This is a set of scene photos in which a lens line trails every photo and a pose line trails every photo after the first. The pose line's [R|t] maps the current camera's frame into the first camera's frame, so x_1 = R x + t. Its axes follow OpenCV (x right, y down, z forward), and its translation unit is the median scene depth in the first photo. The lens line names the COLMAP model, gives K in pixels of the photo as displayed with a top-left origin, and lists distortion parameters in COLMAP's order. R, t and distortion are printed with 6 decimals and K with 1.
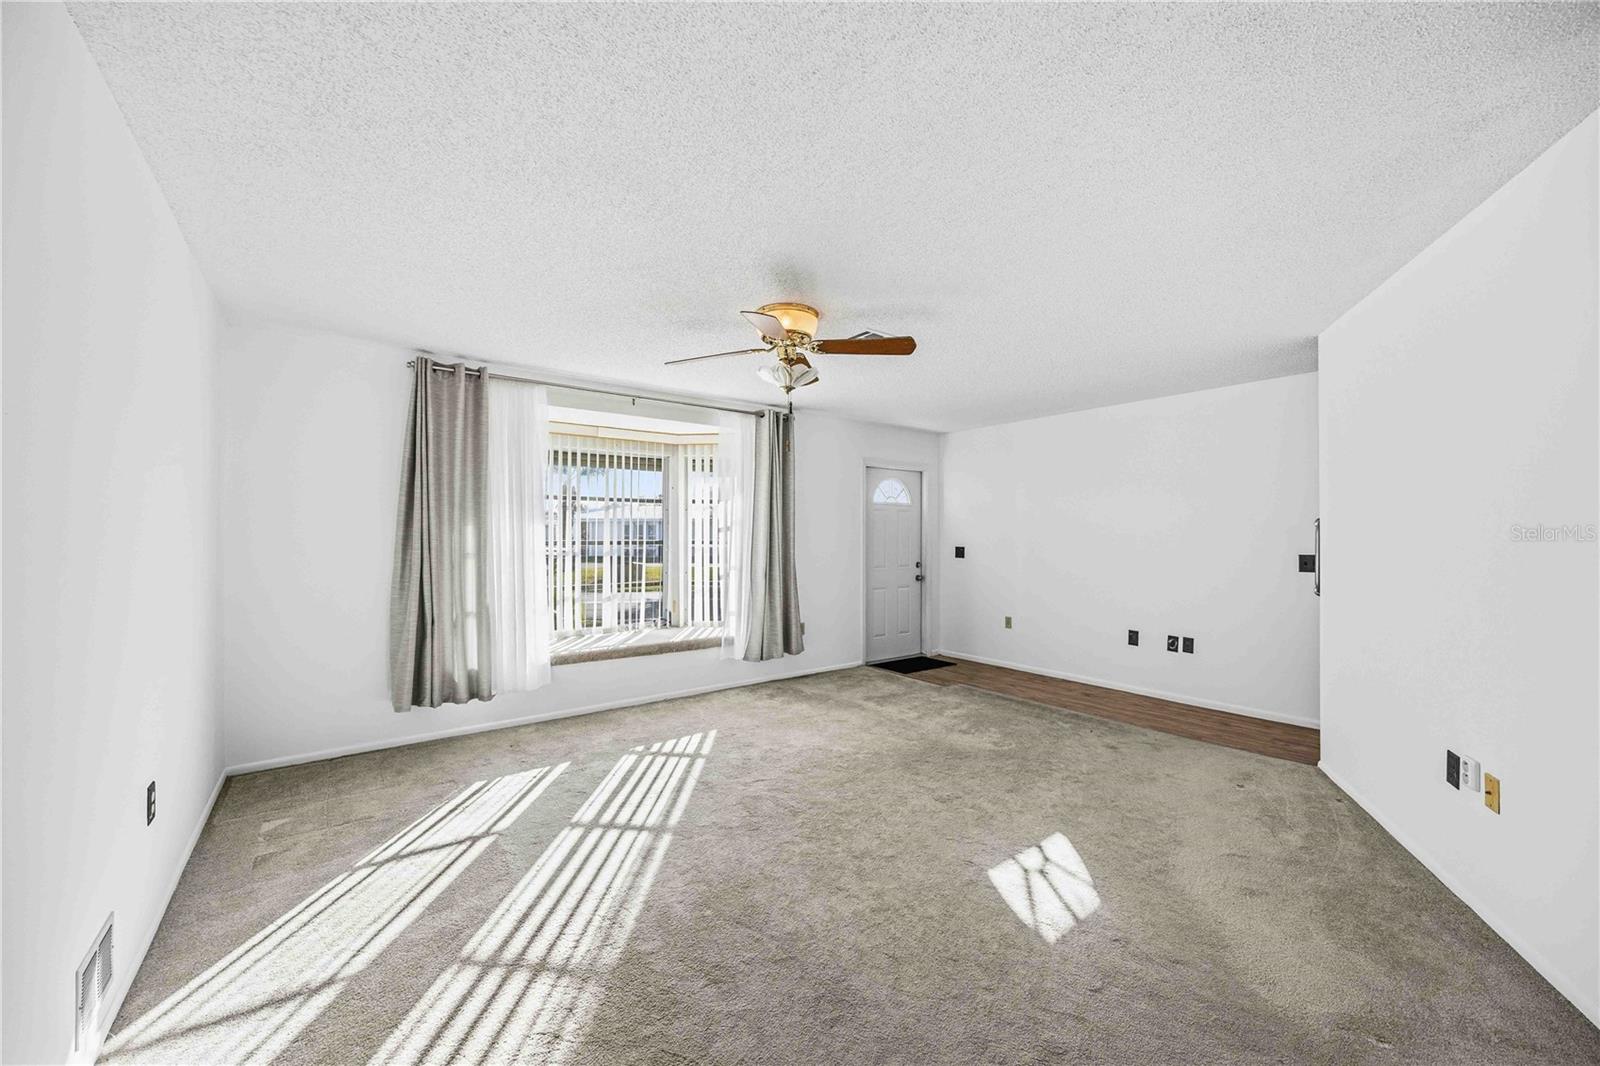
lens RADIAL K [[605.0, 0, 795.5], [0, 605.0, 535.8], [0, 0, 1]] dist [-0.001641, -0.000038]
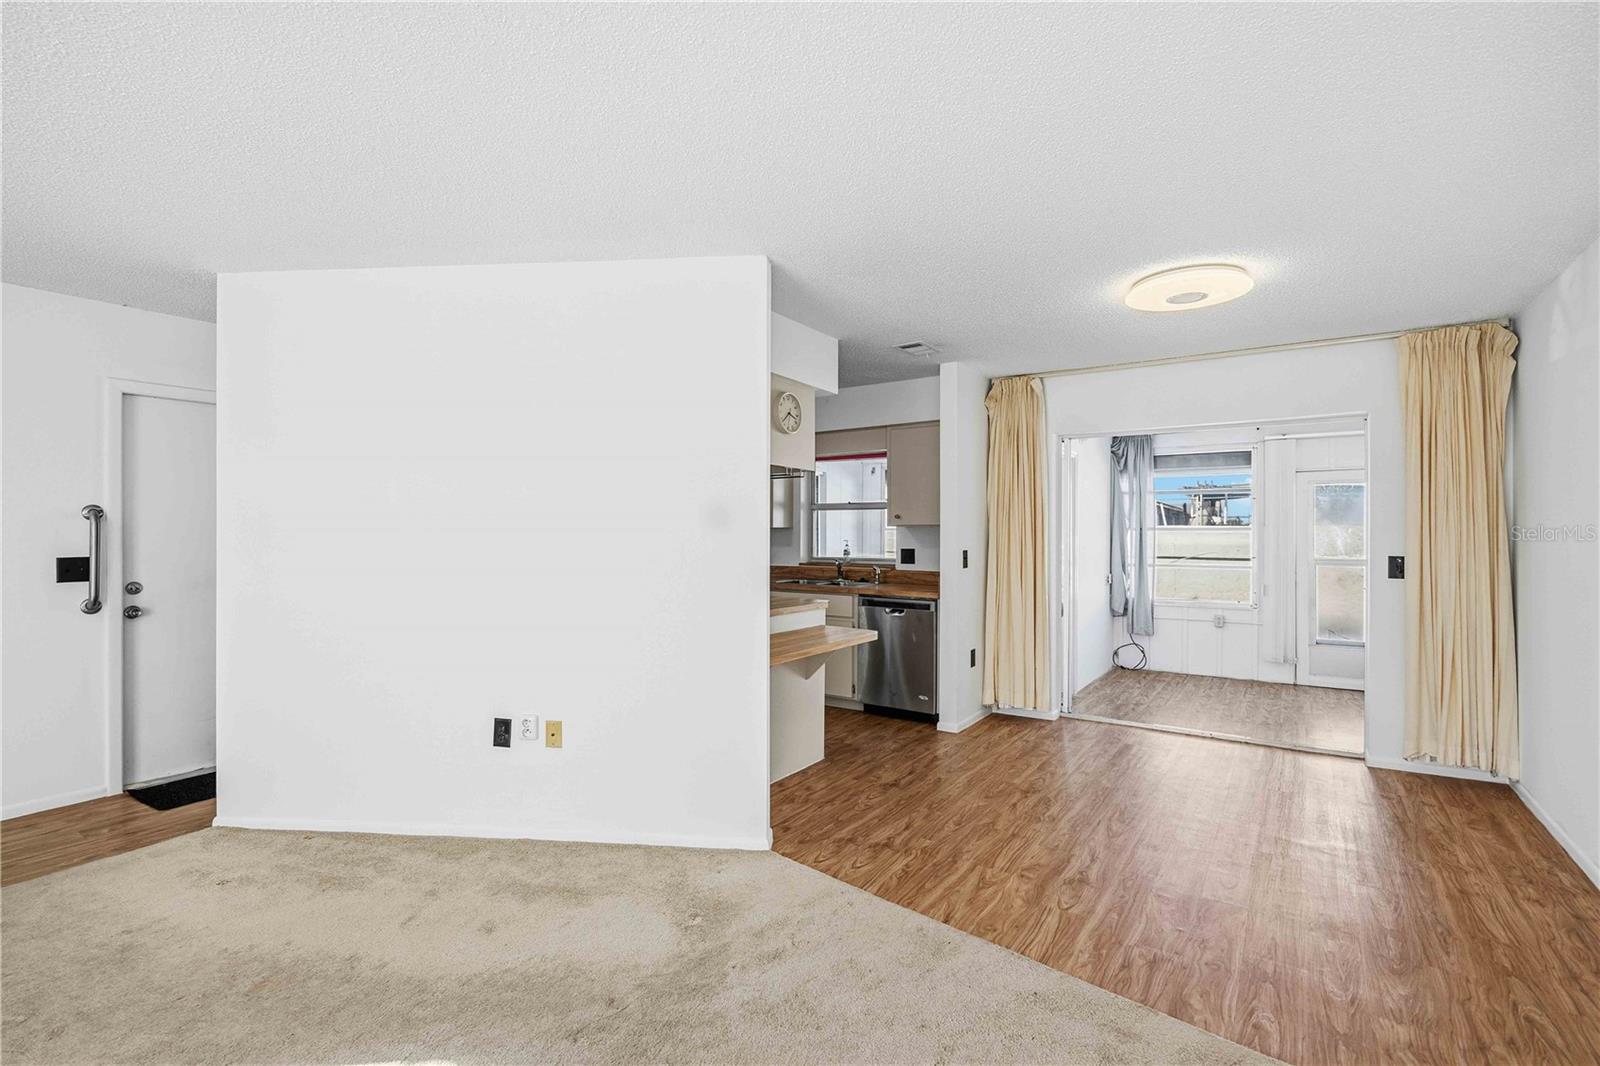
lens RADIAL K [[734.6, 0, 800.0], [0, 734.6, 533.0], [0, 0, 1]] dist [-0.000871, -0.000173]
pose [[-0.337733, 0.000812, 0.941242, -0.226592], [-0.001719, 0.999997, -0.001479, 0.001880], [-0.941240, -0.002117, -0.337731, 0.489398]]
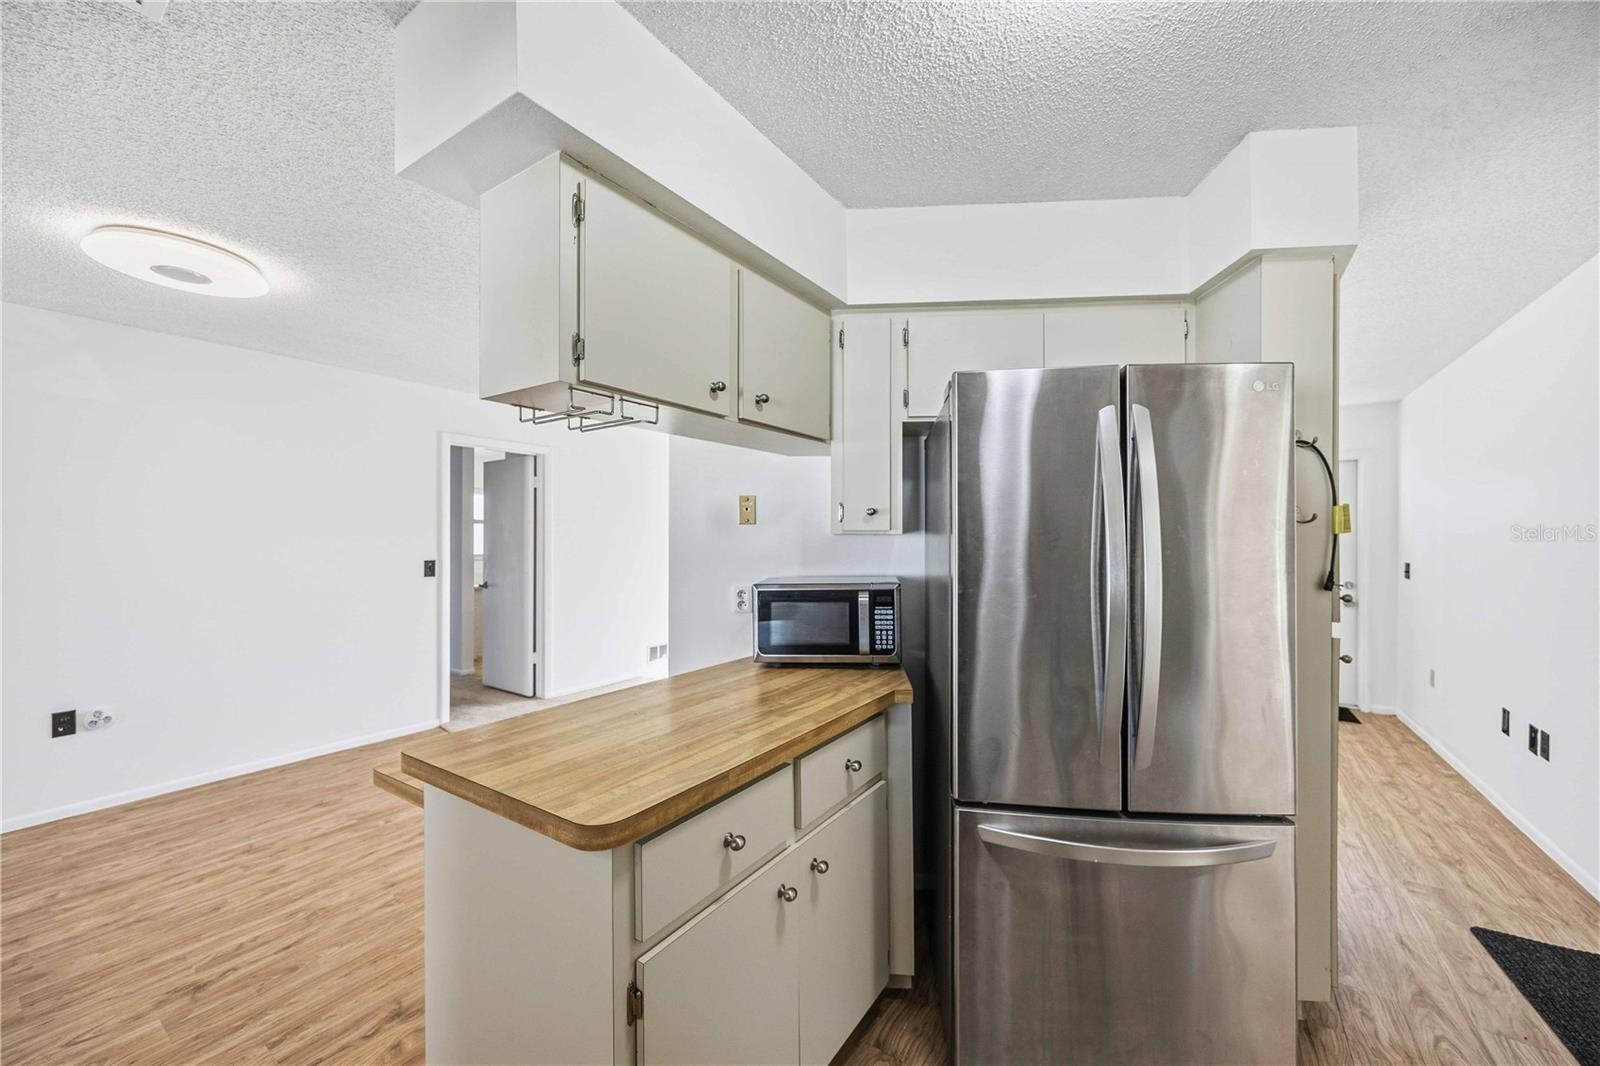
lens RADIAL K [[605.0, 0, 795.5], [0, 605.0, 535.8], [0, 0, 1]] dist [-0.001641, -0.000038]
pose [[0.335170, -0.000712, -0.942157, 1.152030], [-0.003999, 0.999990, -0.002178, -0.014710], [0.942149, 0.004498, 0.335164, 0.170280]]
